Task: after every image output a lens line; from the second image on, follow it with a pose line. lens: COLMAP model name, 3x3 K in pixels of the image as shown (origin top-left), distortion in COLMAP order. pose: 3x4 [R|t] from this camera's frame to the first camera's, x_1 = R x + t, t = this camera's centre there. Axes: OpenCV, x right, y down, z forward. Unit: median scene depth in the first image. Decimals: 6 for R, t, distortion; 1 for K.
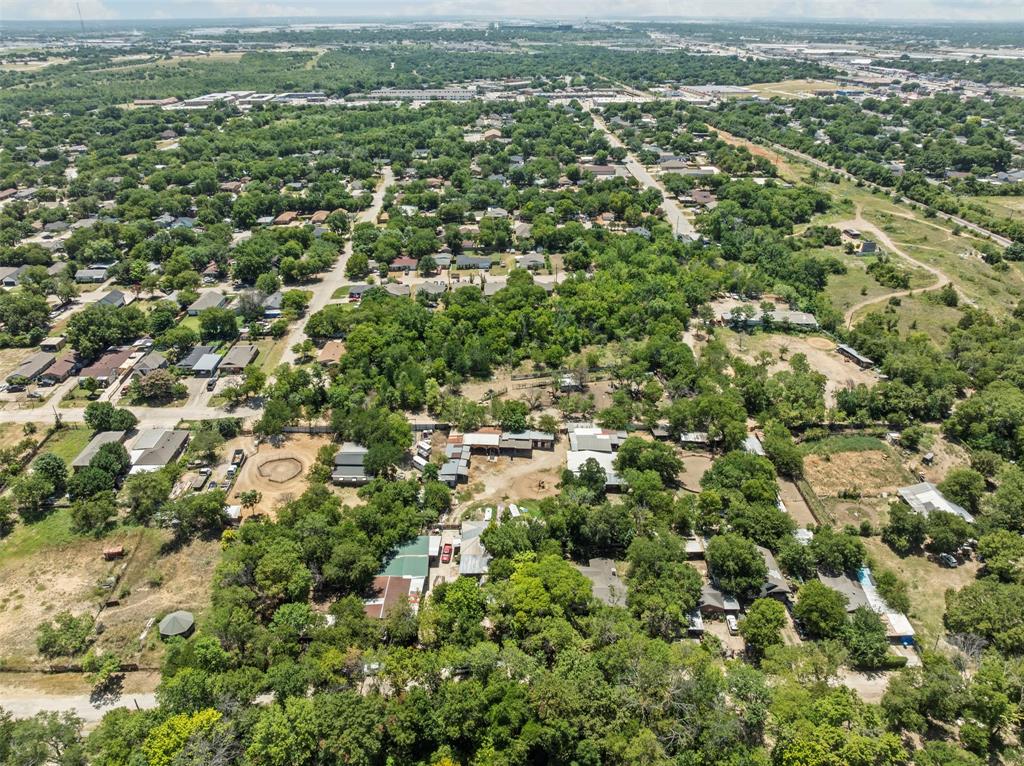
lens RADIAL K [[739.2, 0, 512.0], [0, 739.2, 383.0], [0, 0, 1]] dist [-0.030415, 0.003424]
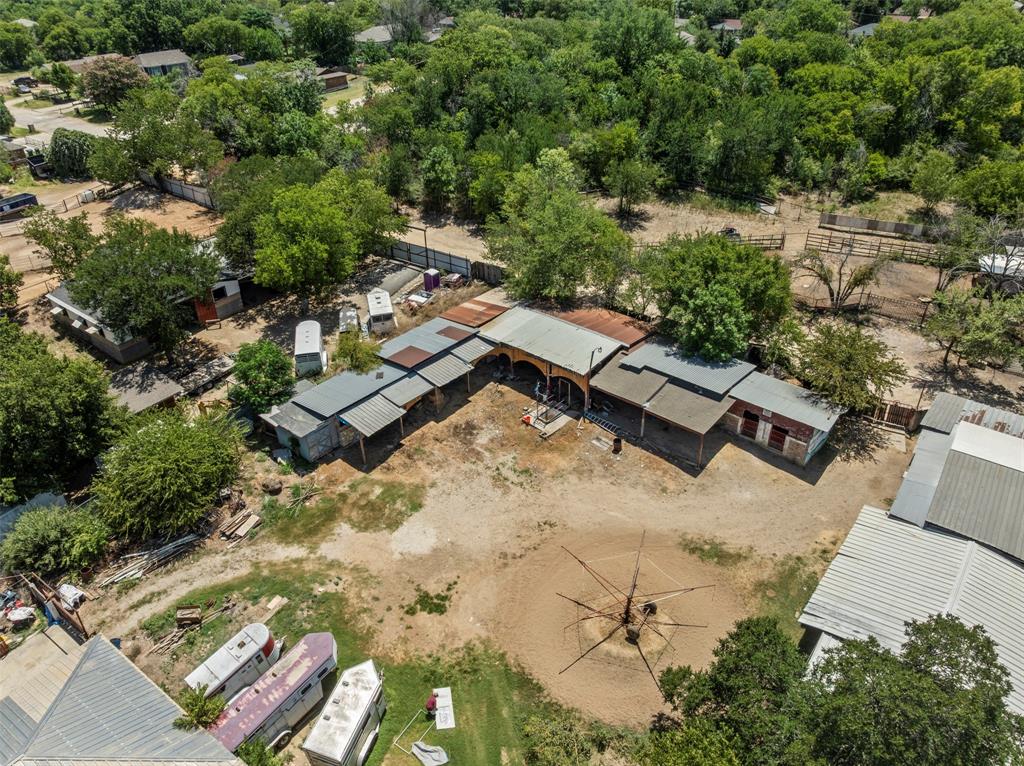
lens RADIAL K [[730.4, 0, 517.8], [0, 730.4, 382.0], [0, 0, 1]] dist [-0.040594, 0.001924]
pose [[0.800610, 0.303720, -0.516506, 0.088844], [-0.262947, 0.952664, 0.152613, 0.053736], [0.538408, 0.013630, 0.842574, 0.767763]]
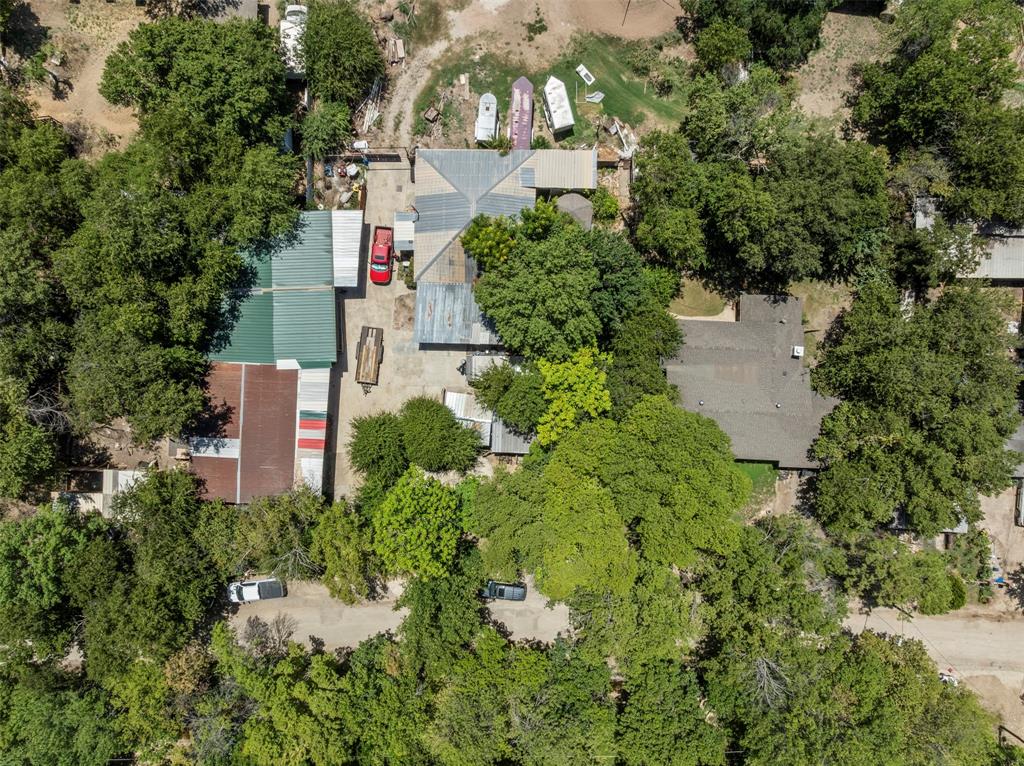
lens RADIAL K [[739.2, 0, 512.0], [0, 739.2, 383.0], [0, 0, 1]] dist [-0.030415, 0.003424]
pose [[0.999281, 0.032090, -0.020180, -0.007014], [0.002584, 0.473442, 0.880821, -0.070333], [0.037820, -0.880240, 0.473019, 0.620368]]
